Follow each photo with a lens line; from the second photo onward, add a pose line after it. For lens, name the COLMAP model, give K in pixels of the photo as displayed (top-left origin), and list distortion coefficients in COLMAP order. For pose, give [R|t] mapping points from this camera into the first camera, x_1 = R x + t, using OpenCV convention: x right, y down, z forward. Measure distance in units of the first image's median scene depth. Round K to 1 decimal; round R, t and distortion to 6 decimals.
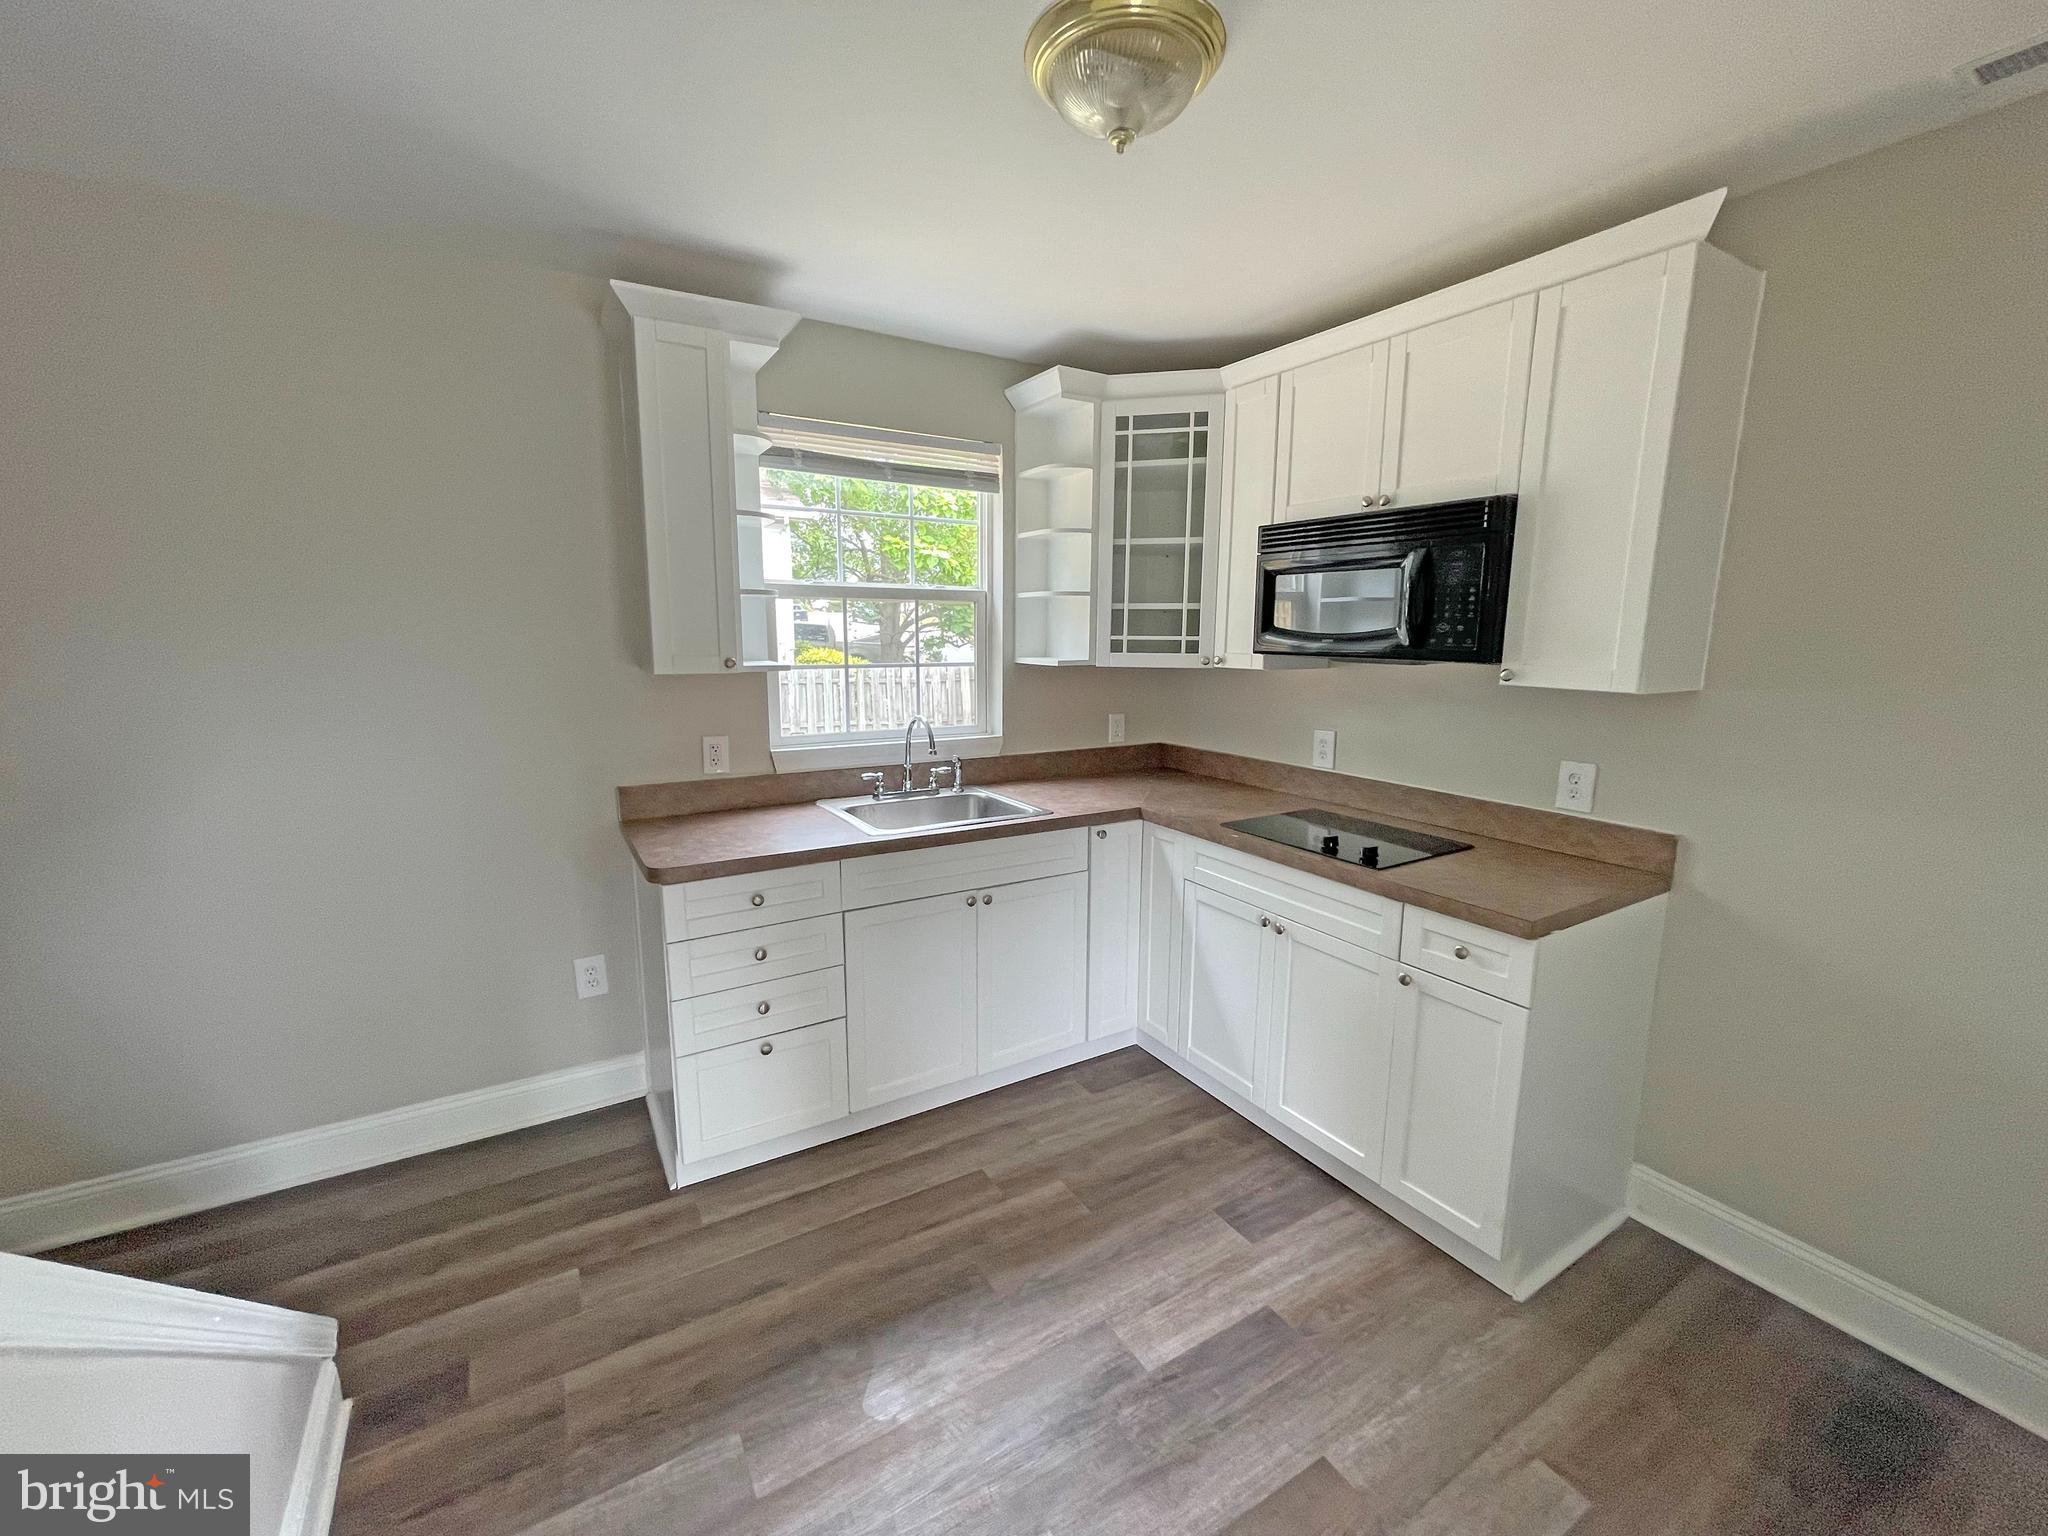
lens RADIAL K [[826.7, 0, 1022.8], [0, 826.7, 769.0], [0, 0, 1]] dist [-0.008428, 0.005428]
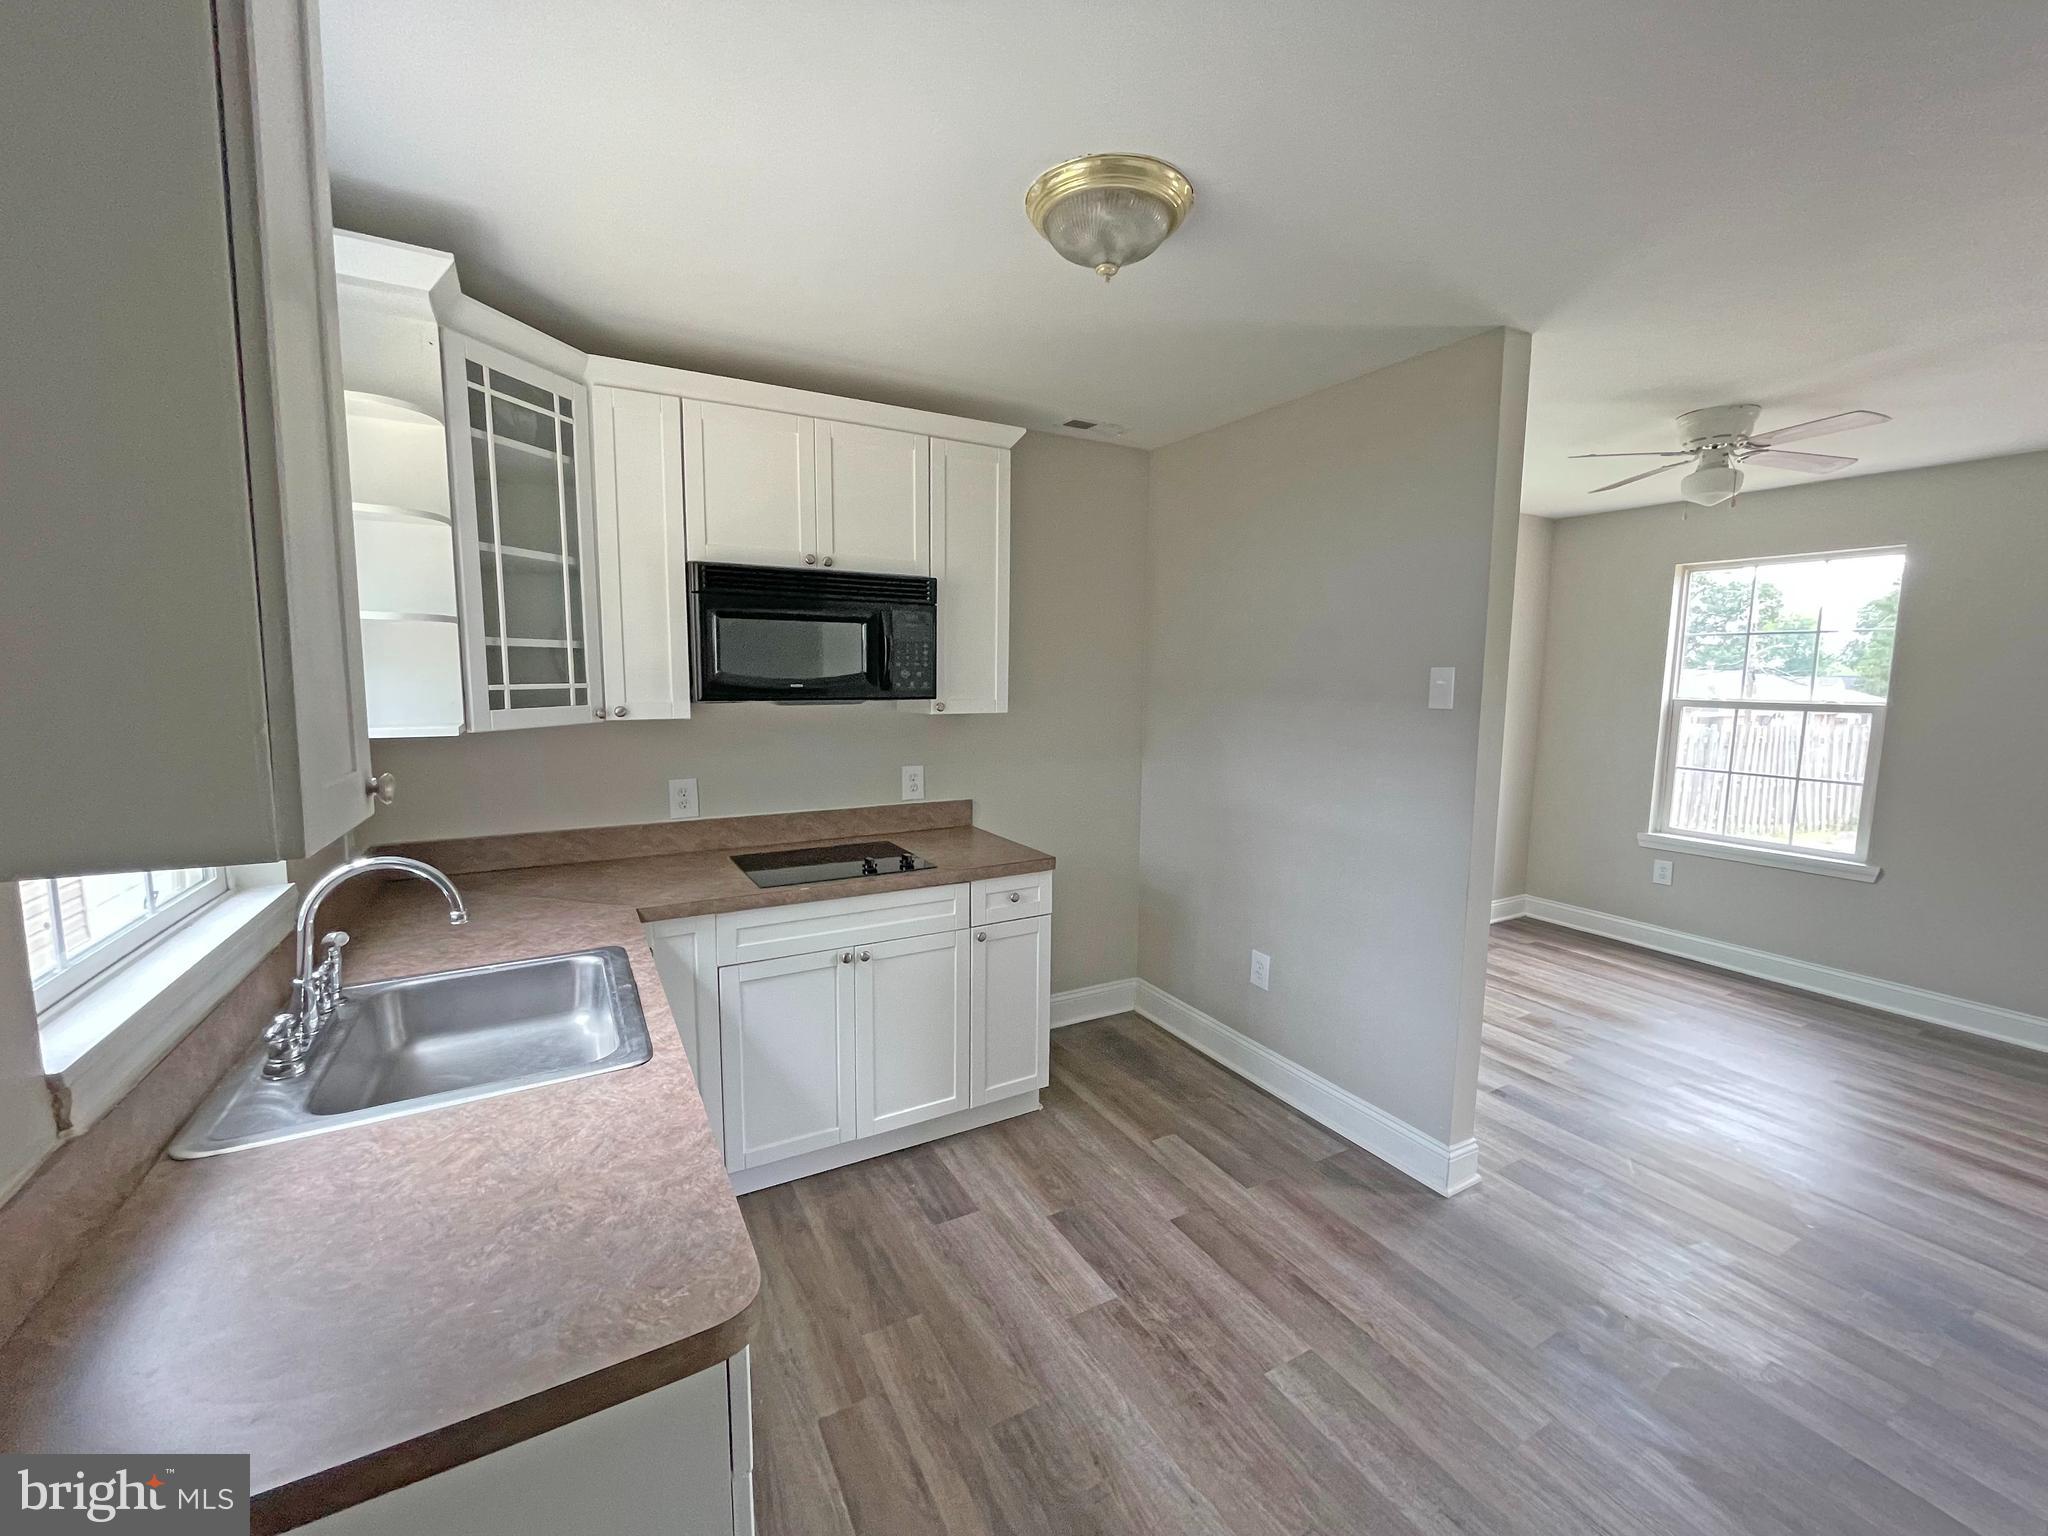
lens RADIAL K [[826.7, 0, 1015.3], [0, 826.7, 766.2], [0, 0, 1]] dist [-0.008428, 0.005428]
pose [[0.046059, -0.121556, 0.991515, -0.668361], [0.162758, 0.980219, 0.112610, -0.126440], [-0.985590, 0.156190, 0.064932, 0.672687]]
